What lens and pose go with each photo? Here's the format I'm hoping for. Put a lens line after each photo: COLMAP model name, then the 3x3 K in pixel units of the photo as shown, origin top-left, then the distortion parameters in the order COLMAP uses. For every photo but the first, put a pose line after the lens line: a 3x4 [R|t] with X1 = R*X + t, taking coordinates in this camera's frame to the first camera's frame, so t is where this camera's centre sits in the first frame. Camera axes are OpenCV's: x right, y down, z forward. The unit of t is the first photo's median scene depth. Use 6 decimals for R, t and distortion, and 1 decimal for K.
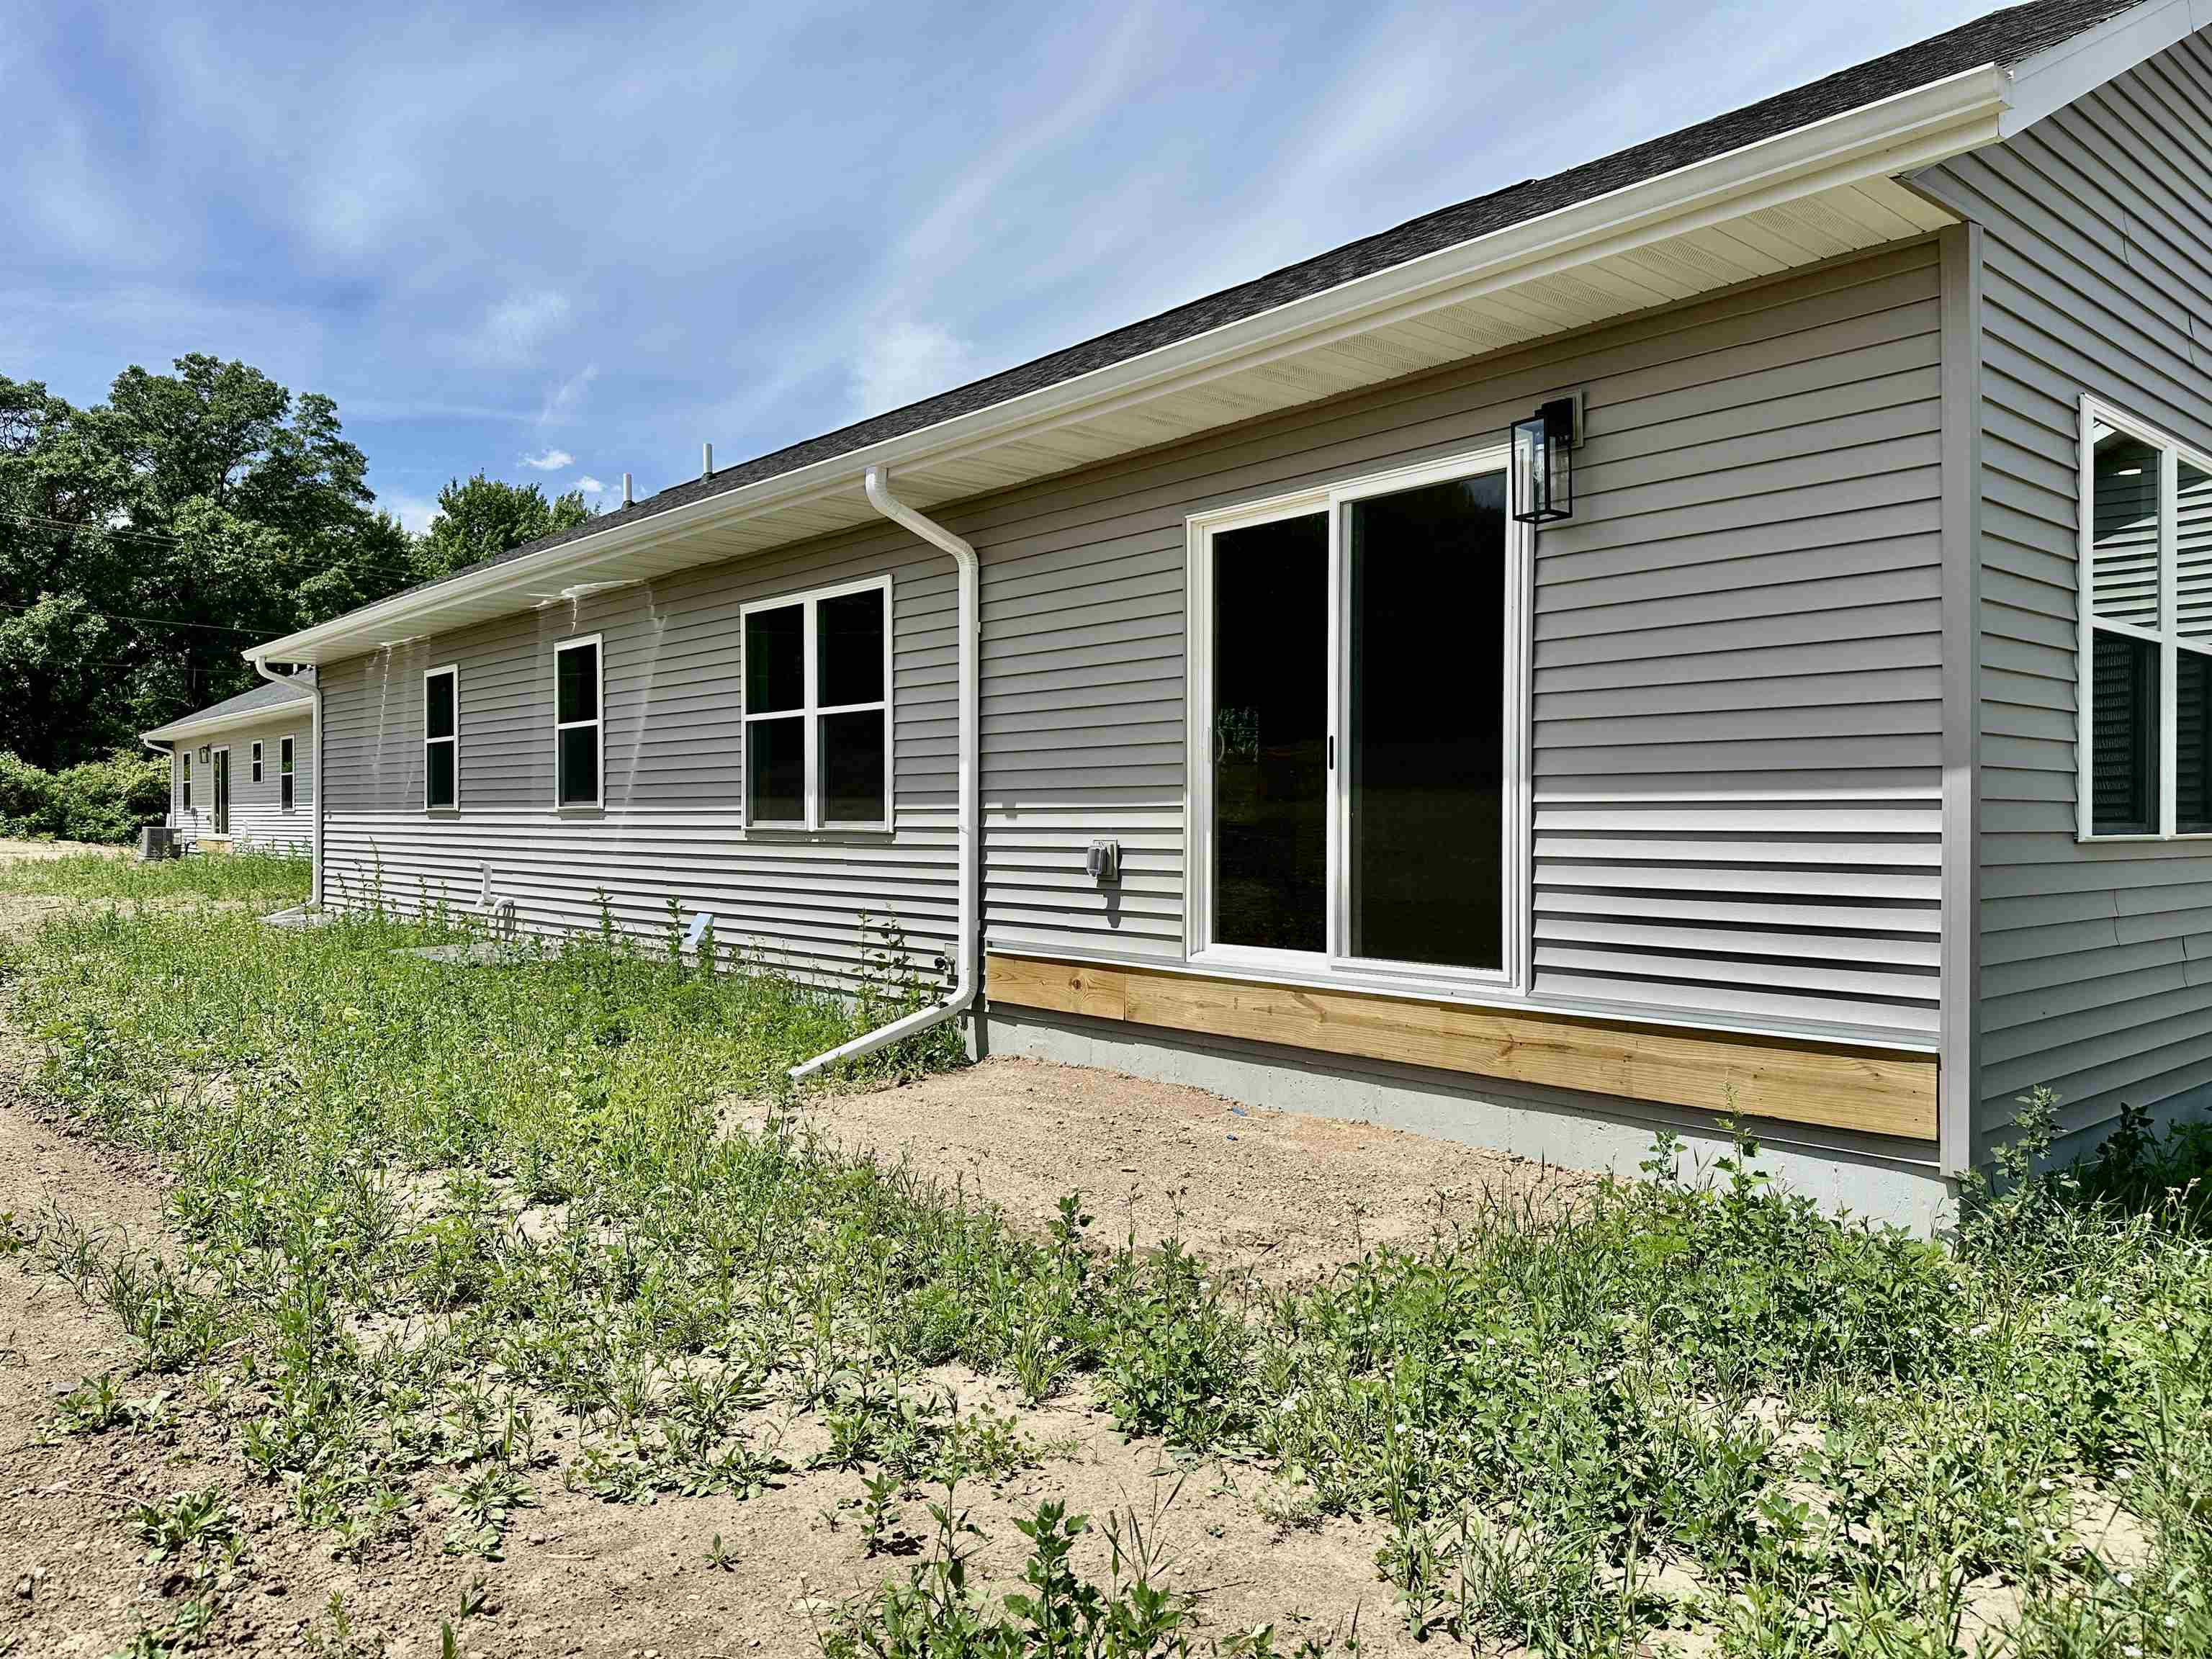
lens RADIAL K [[1534.0, 0, 1081.4], [0, 1534.0, 831.7], [0, 0, 1]] dist [0.145065, -0.236372]
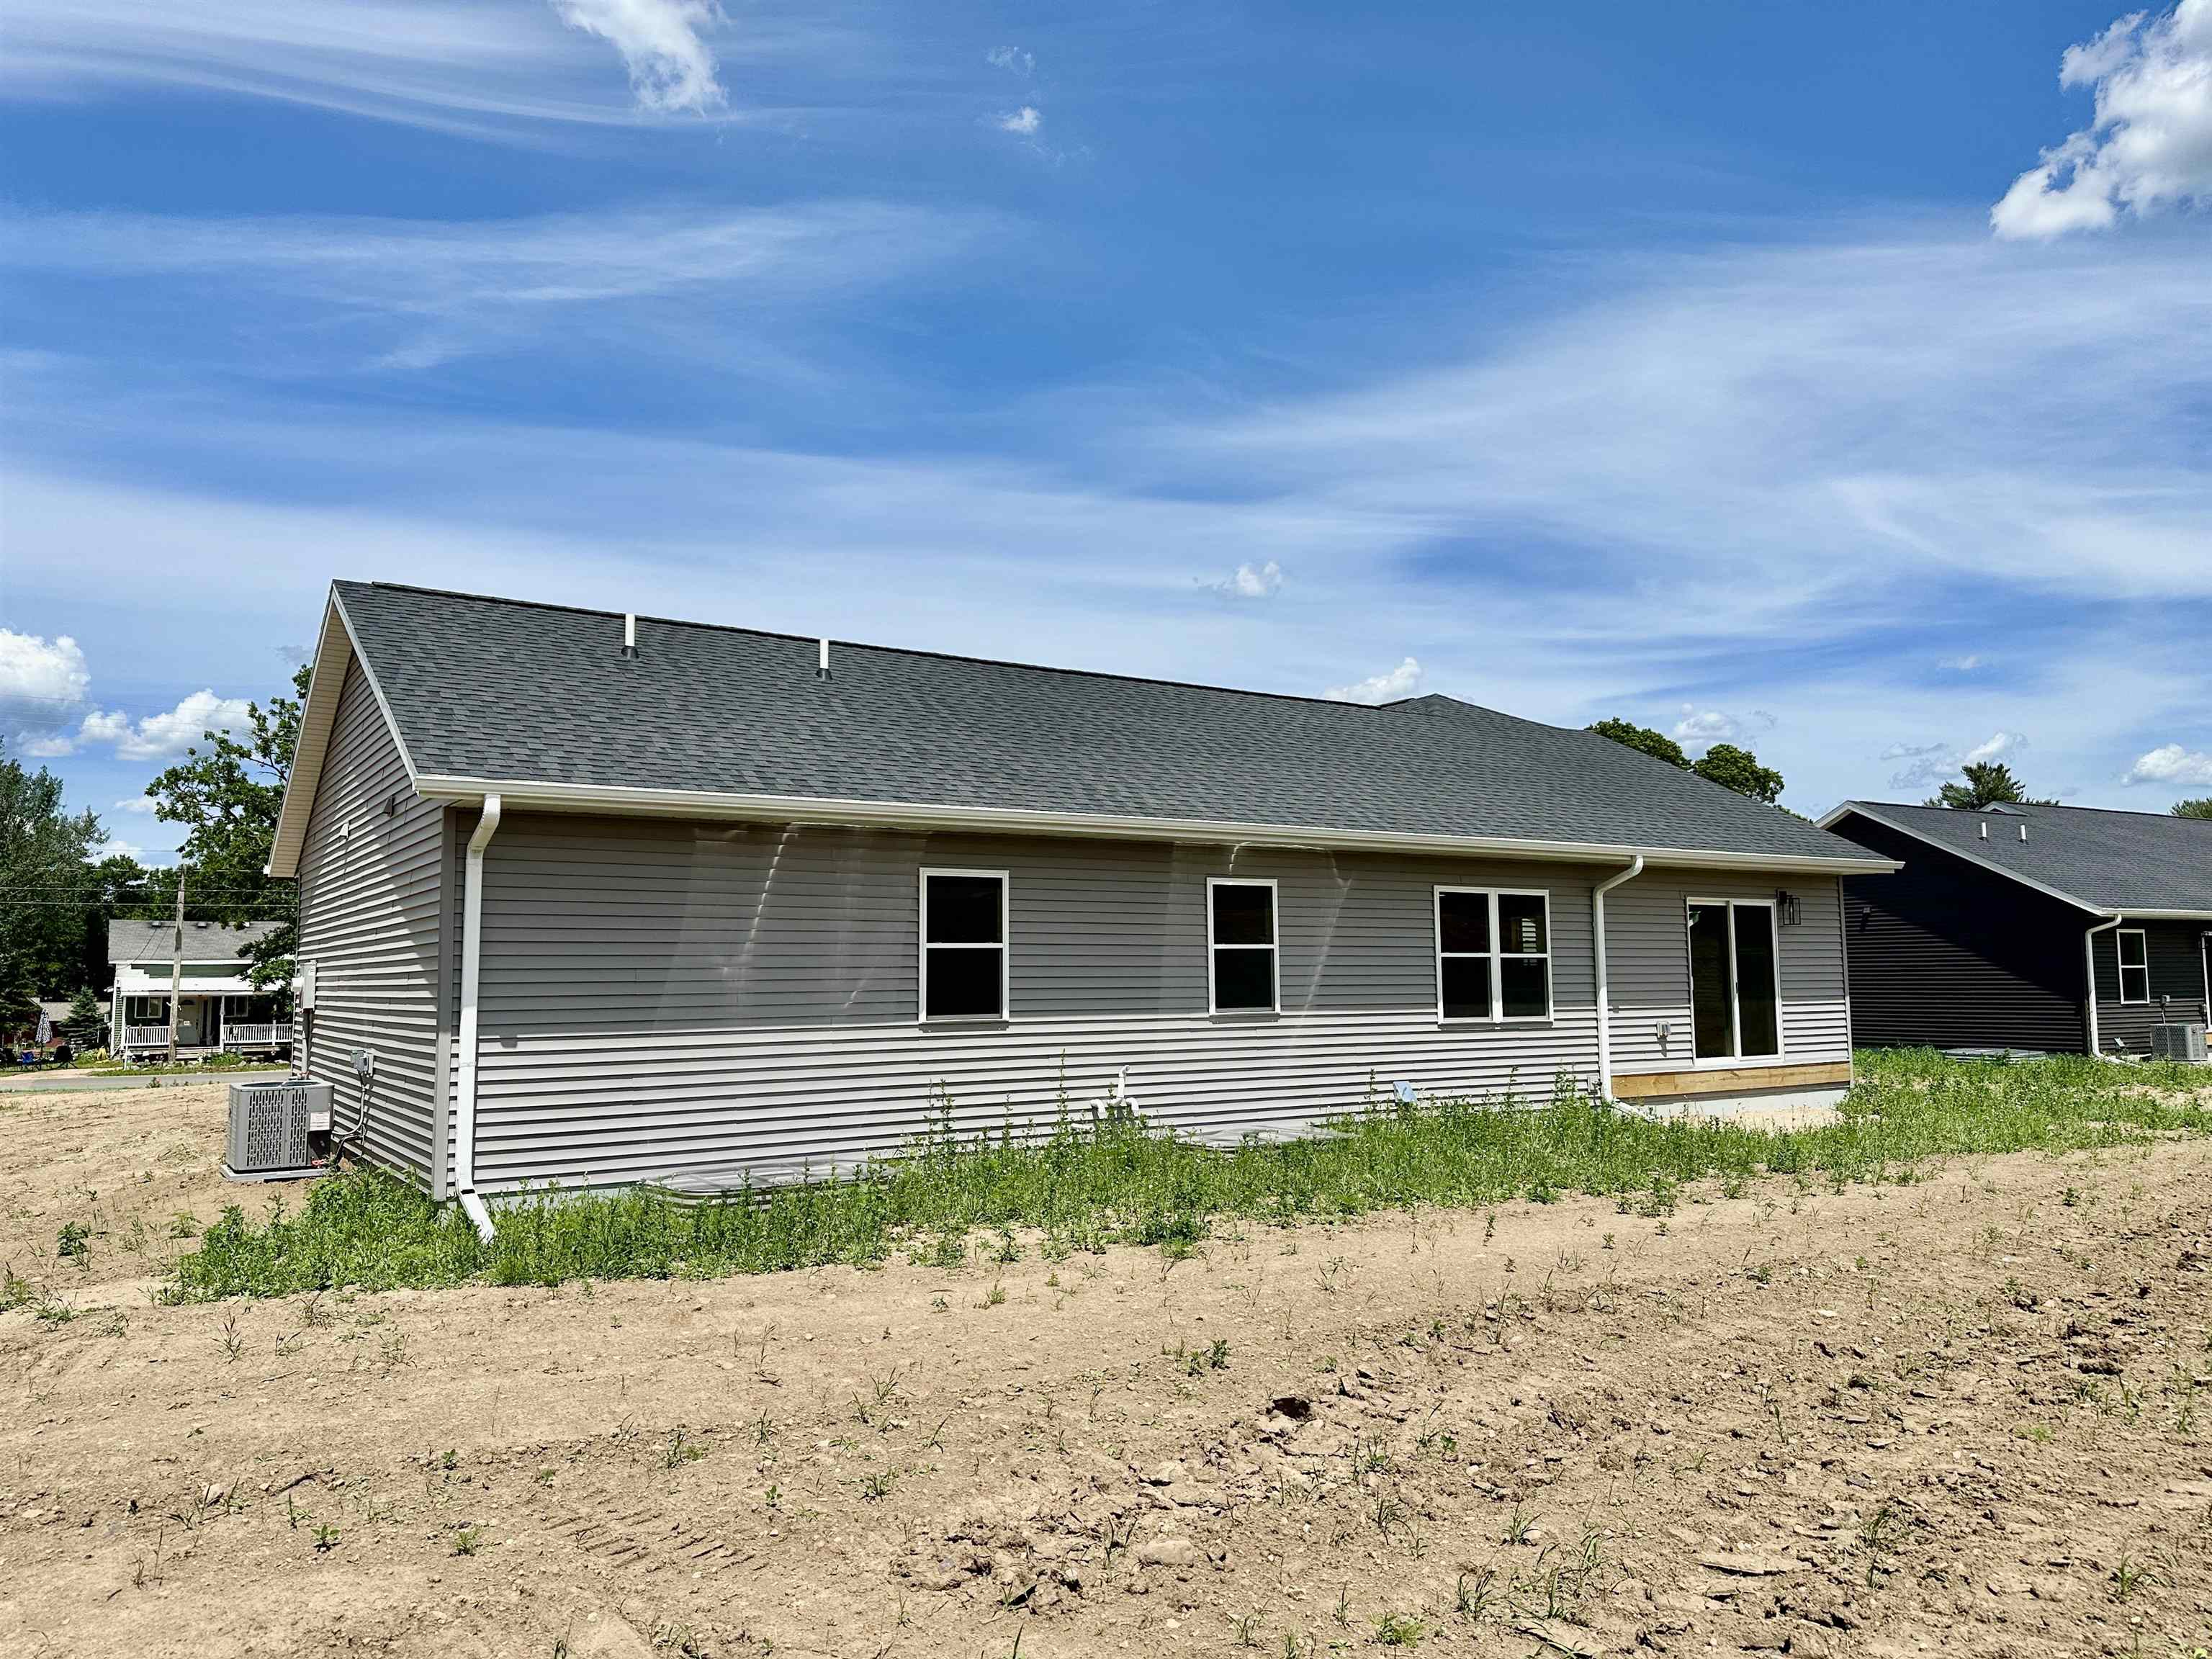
lens RADIAL K [[1533.7, 0, 1075.2], [0, 1533.7, 825.3], [0, 0, 1]] dist [0.170947, -0.332374]
pose [[0.137584, 0.083768, 0.986942, -2.575516], [0.009114, 0.996268, -0.085830, -0.099129], [-0.990448, 0.020804, 0.136307, 1.569203]]
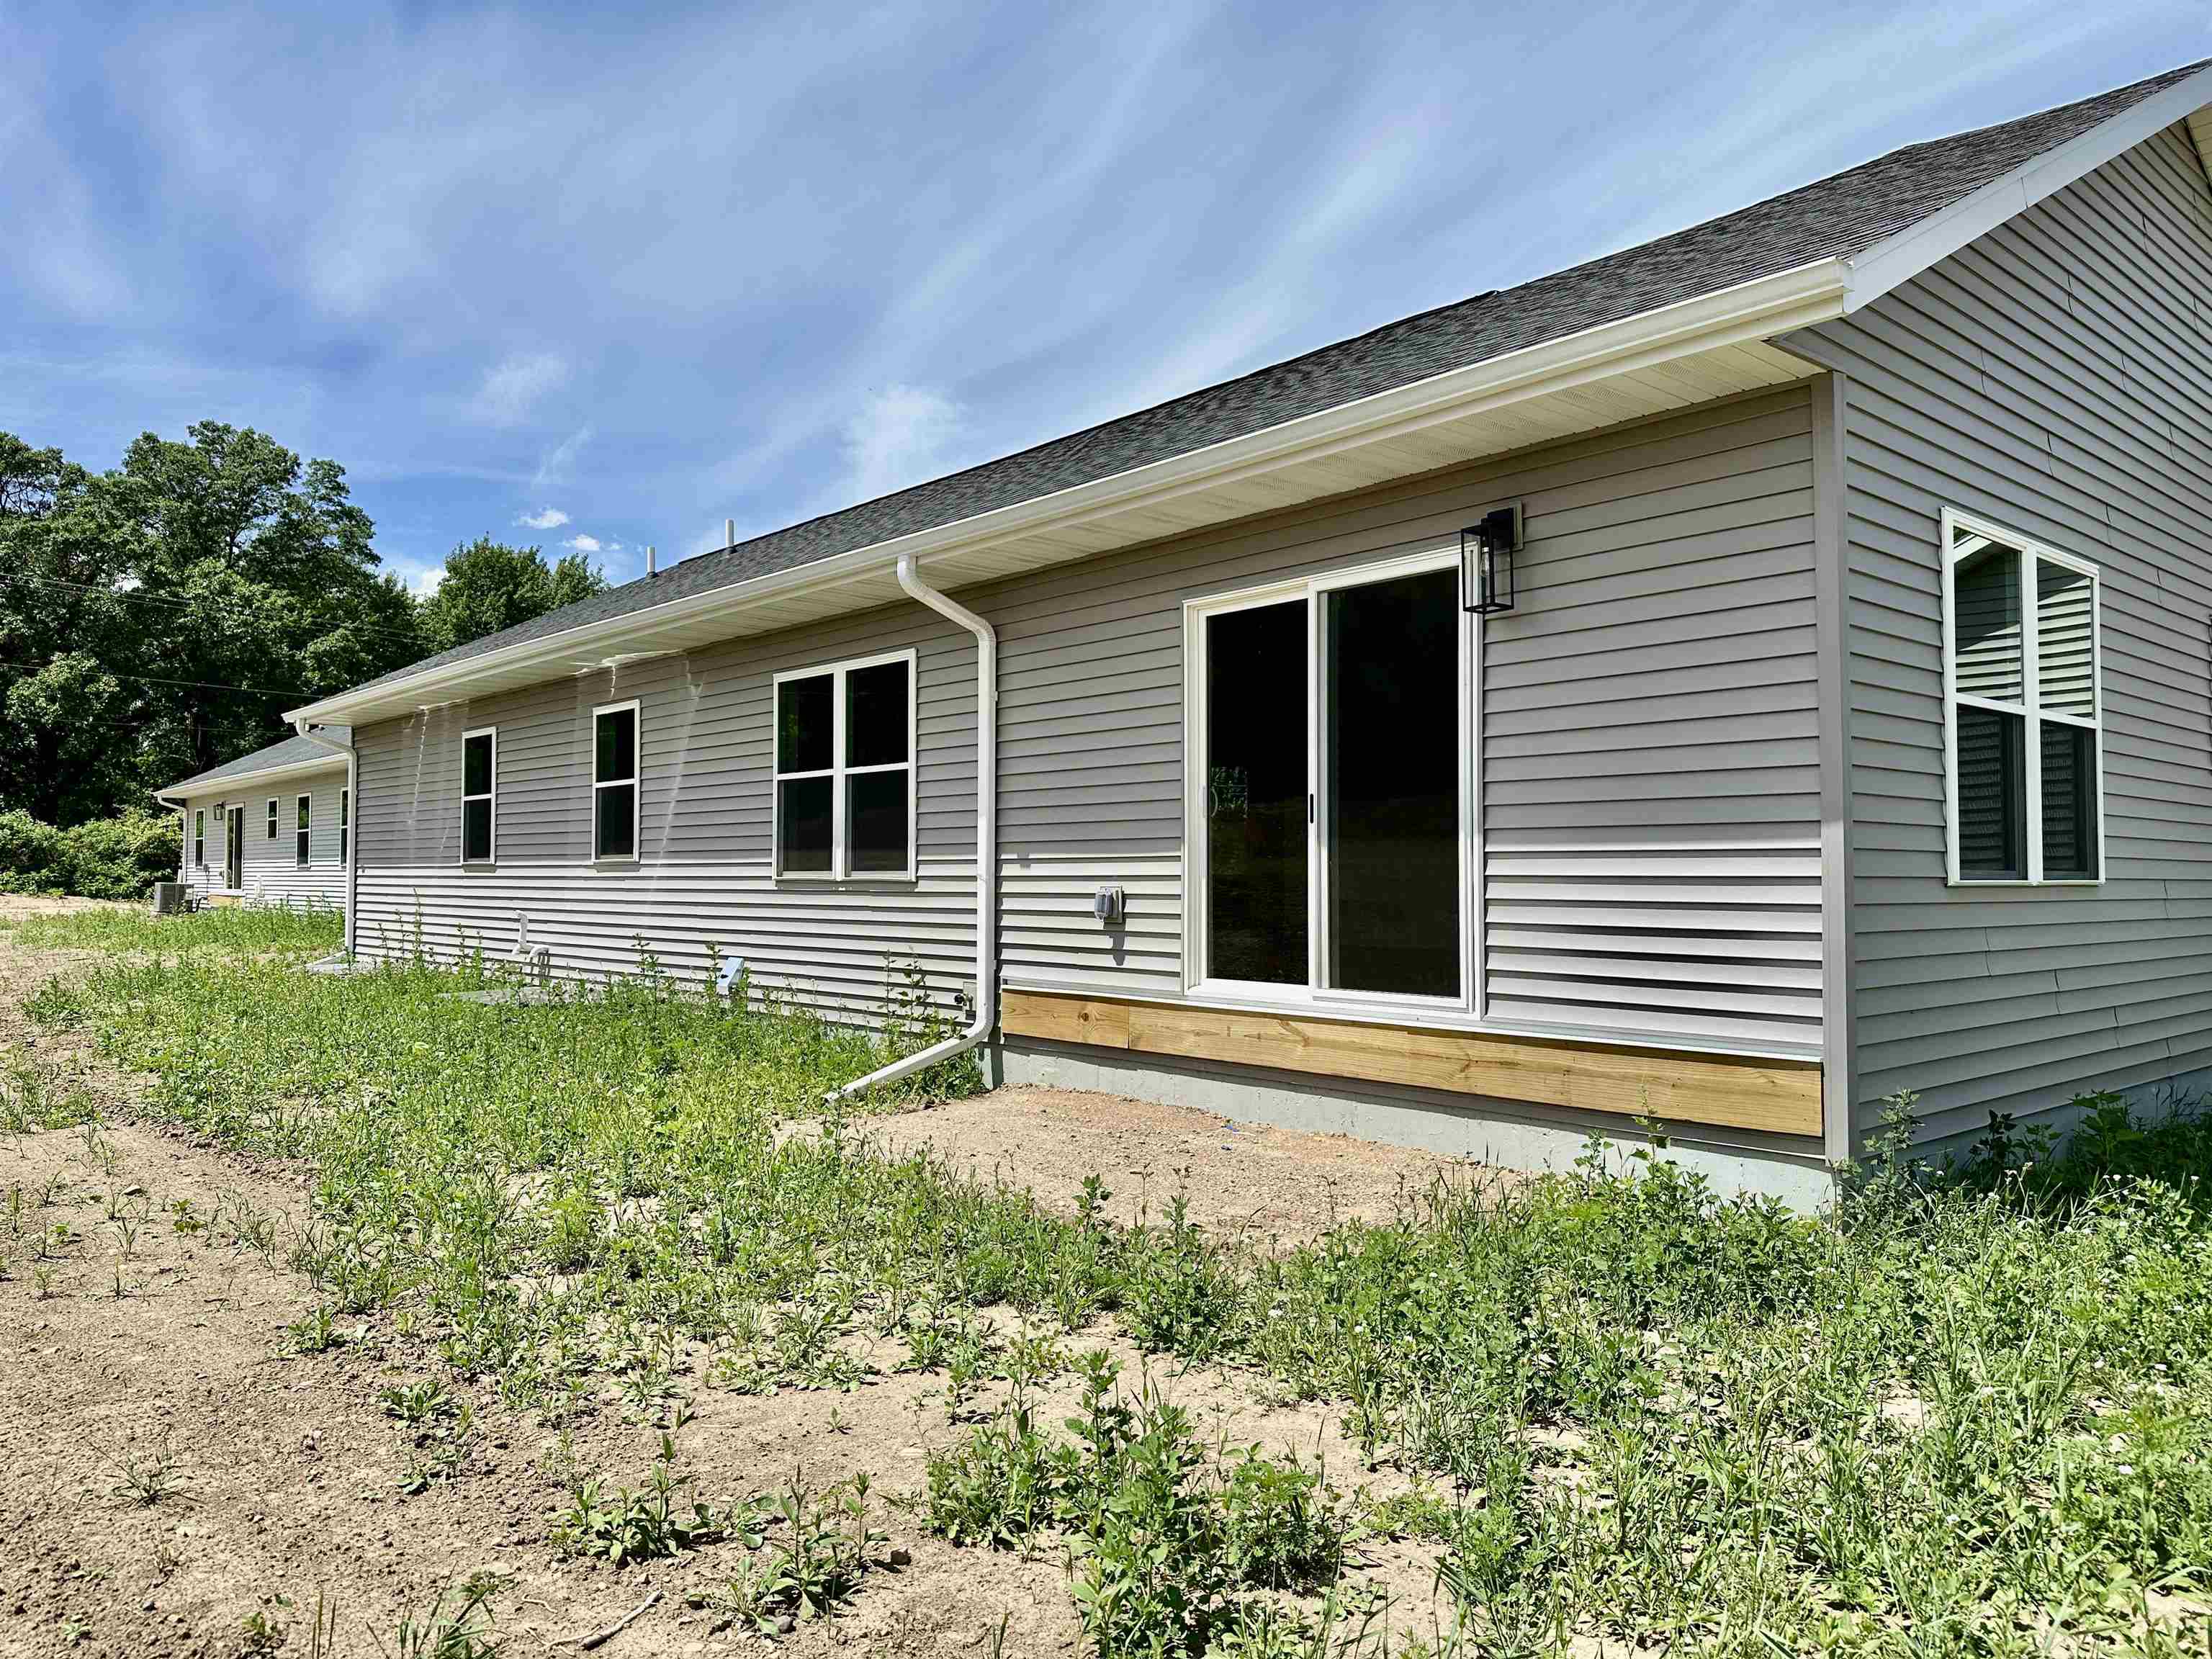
lens RADIAL K [[1533.7, 0, 1075.2], [0, 1533.7, 825.3], [0, 0, 1]] dist [0.170947, -0.332374]
pose [[0.999997, 0.000692, 0.002513, -0.013287], [-0.000588, 0.999151, -0.041188, 0.006878], [-0.002539, 0.041186, 0.999148, -0.118106]]
